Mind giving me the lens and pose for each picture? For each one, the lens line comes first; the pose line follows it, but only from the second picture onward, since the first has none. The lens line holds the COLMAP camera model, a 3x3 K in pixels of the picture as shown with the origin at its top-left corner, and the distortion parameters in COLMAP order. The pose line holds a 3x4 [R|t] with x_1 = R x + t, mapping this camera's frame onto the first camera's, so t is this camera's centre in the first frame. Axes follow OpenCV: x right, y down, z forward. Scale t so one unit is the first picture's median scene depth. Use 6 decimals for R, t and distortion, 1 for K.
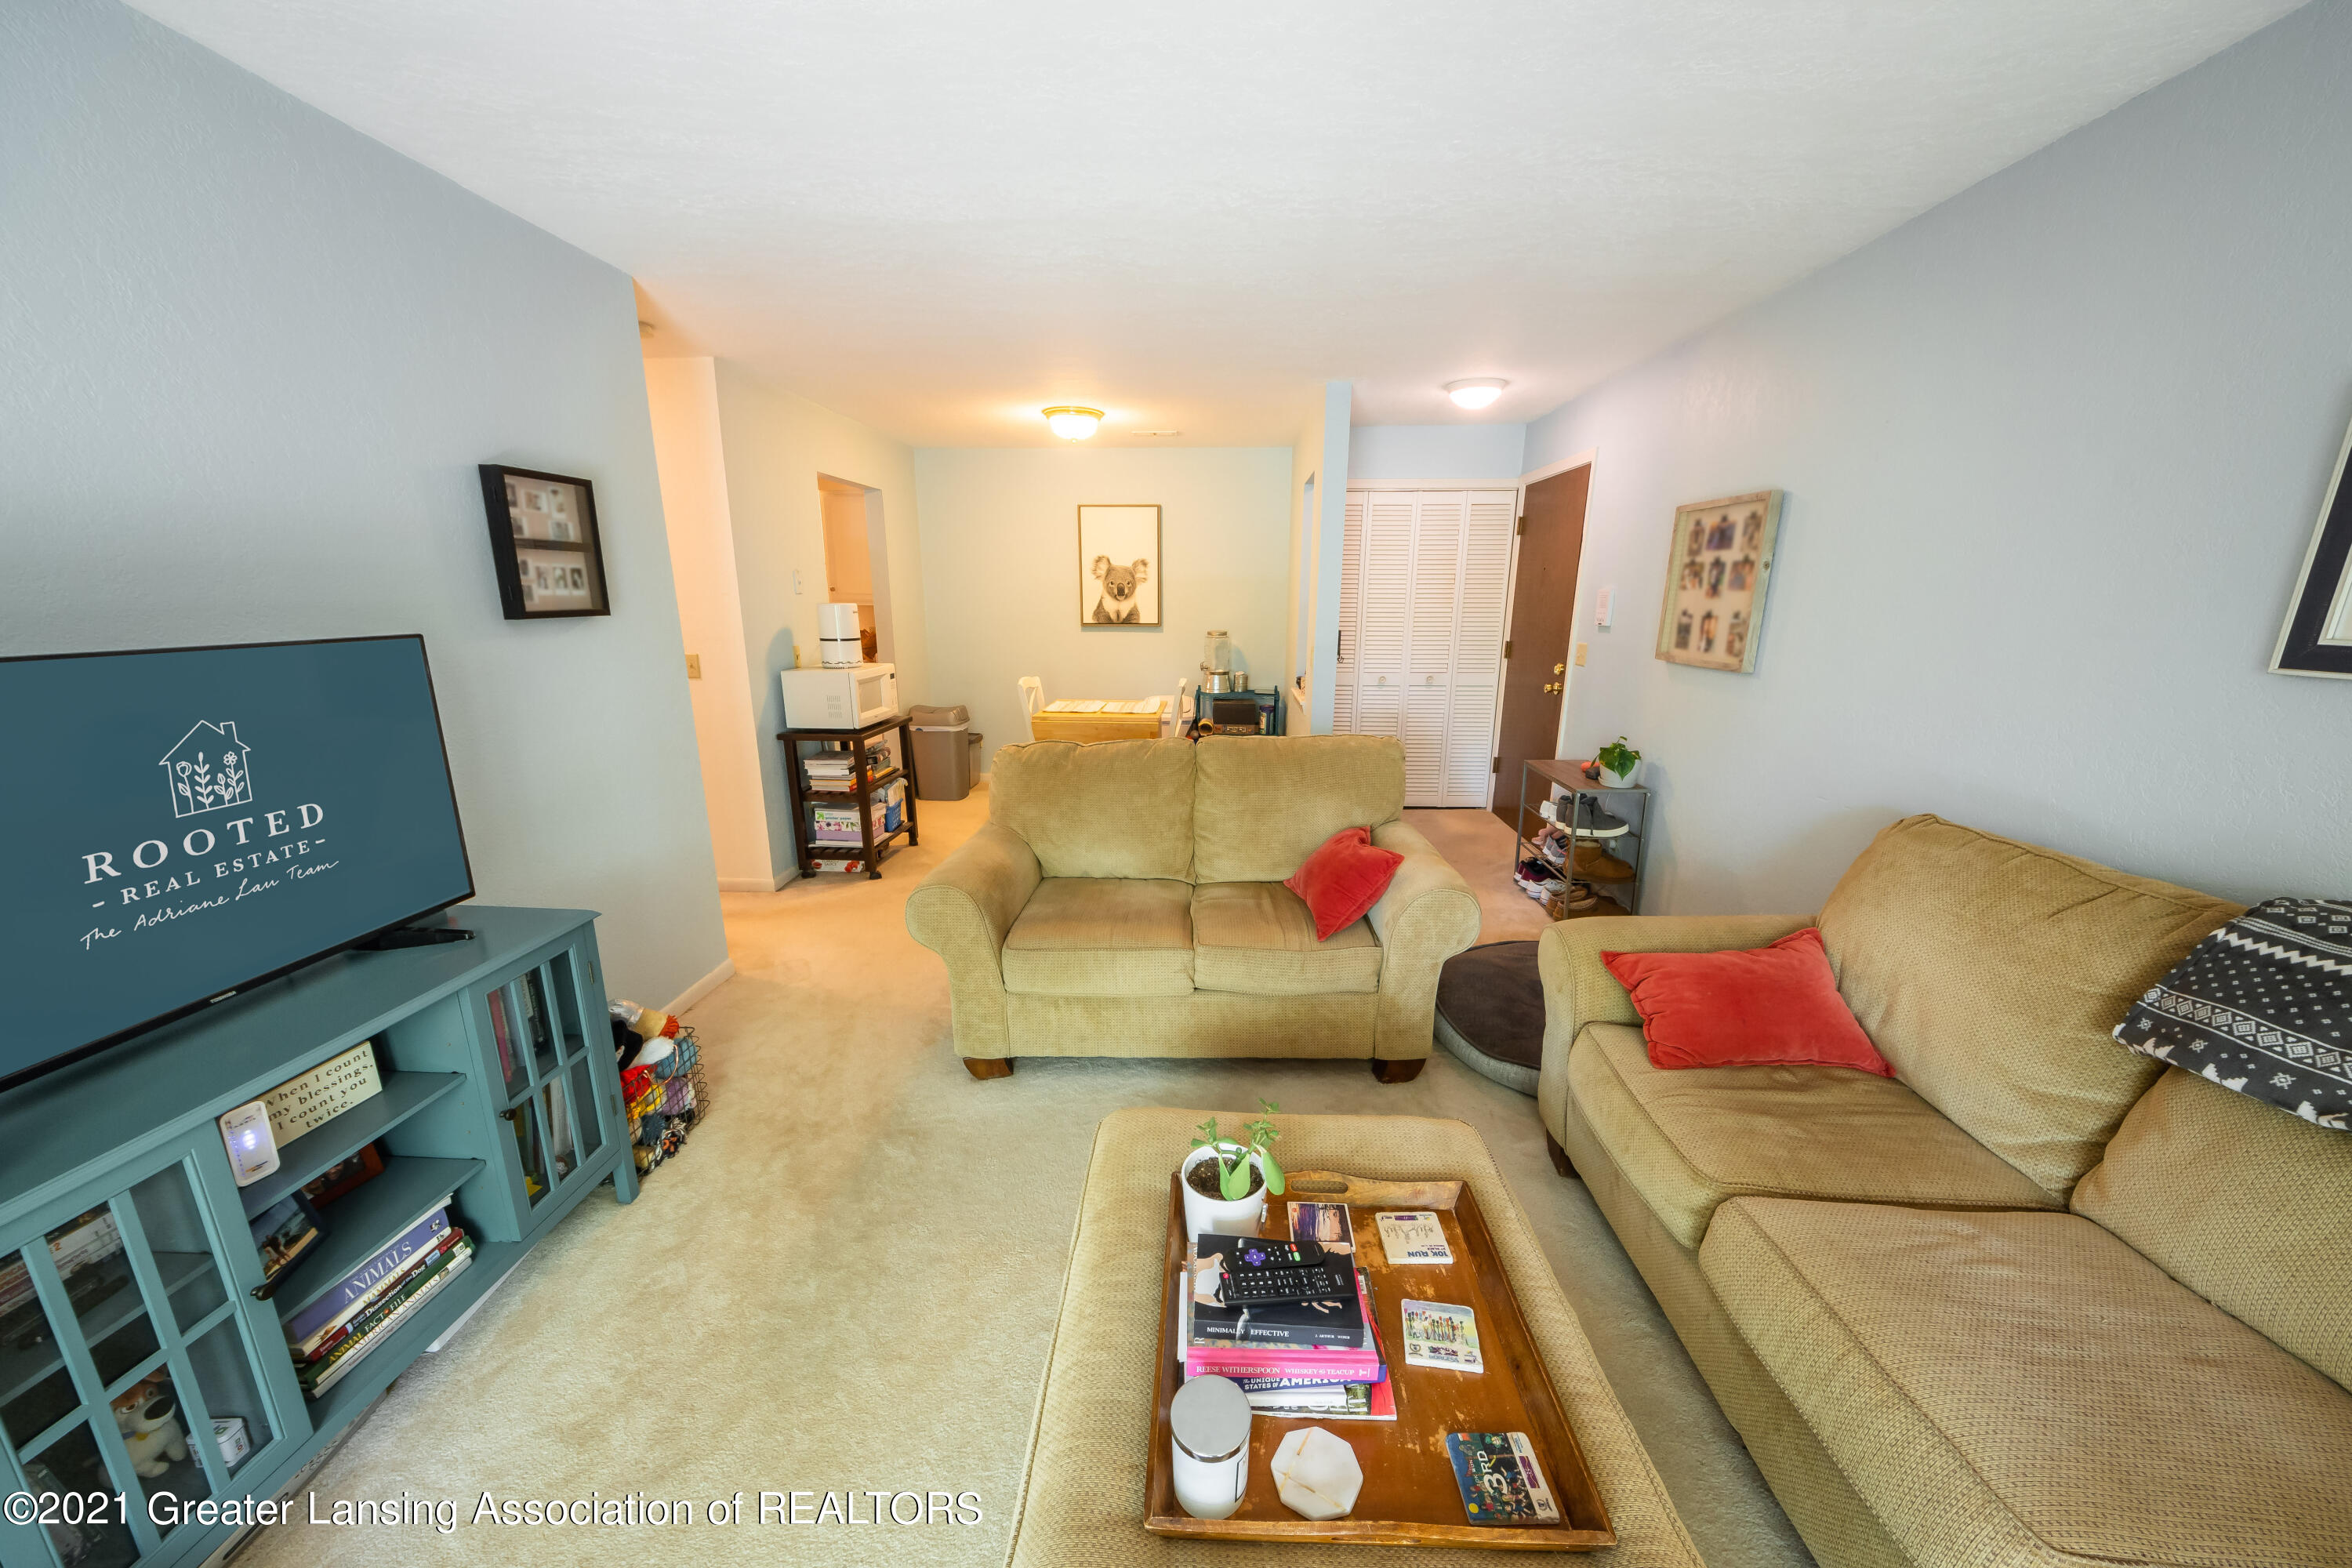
lens RADIAL K [[831.4, 0, 1187.9], [0, 831.4, 791.8], [0, 0, 1]] dist [-0.001637, -0.000303]
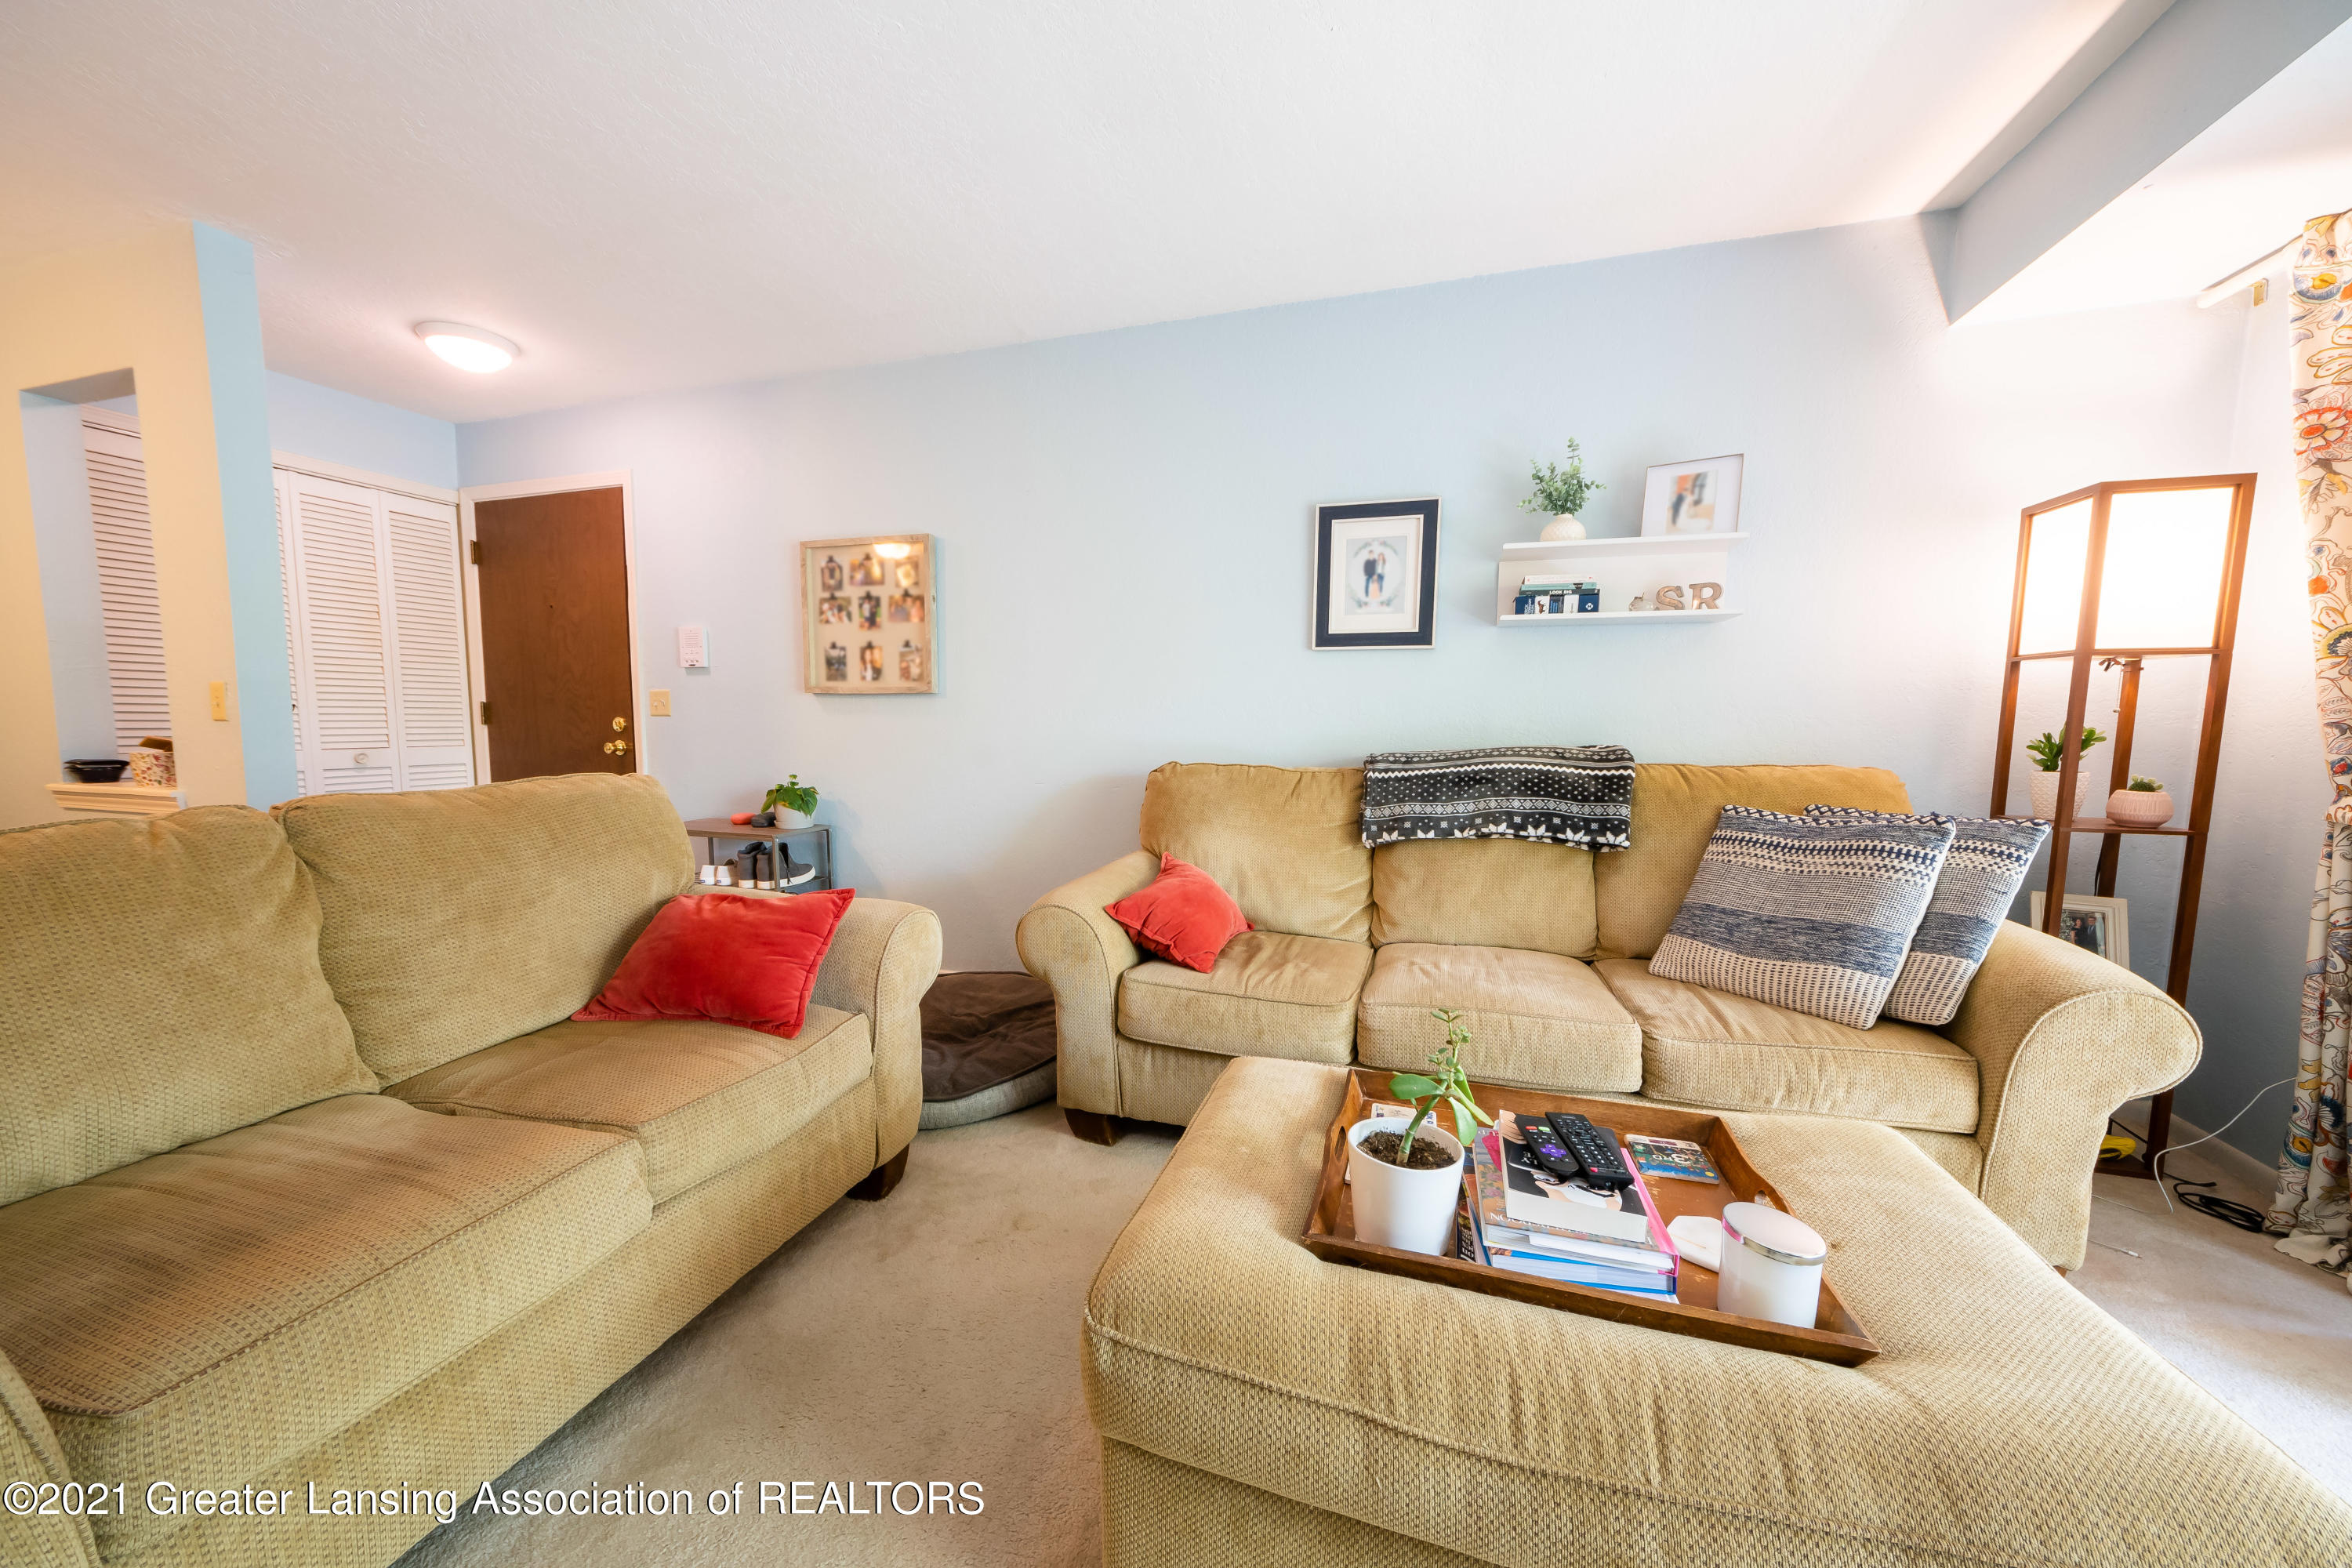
lens RADIAL K [[831.4, 0, 1182.5], [0, 831.4, 794.8], [0, 0, 1]] dist [-0.001637, -0.000303]
pose [[0.266128, -0.084819, 0.960199, -0.294040], [0.218332, 0.975537, 0.025661, 0.030907], [-0.938886, 0.202813, 0.278136, 0.372813]]
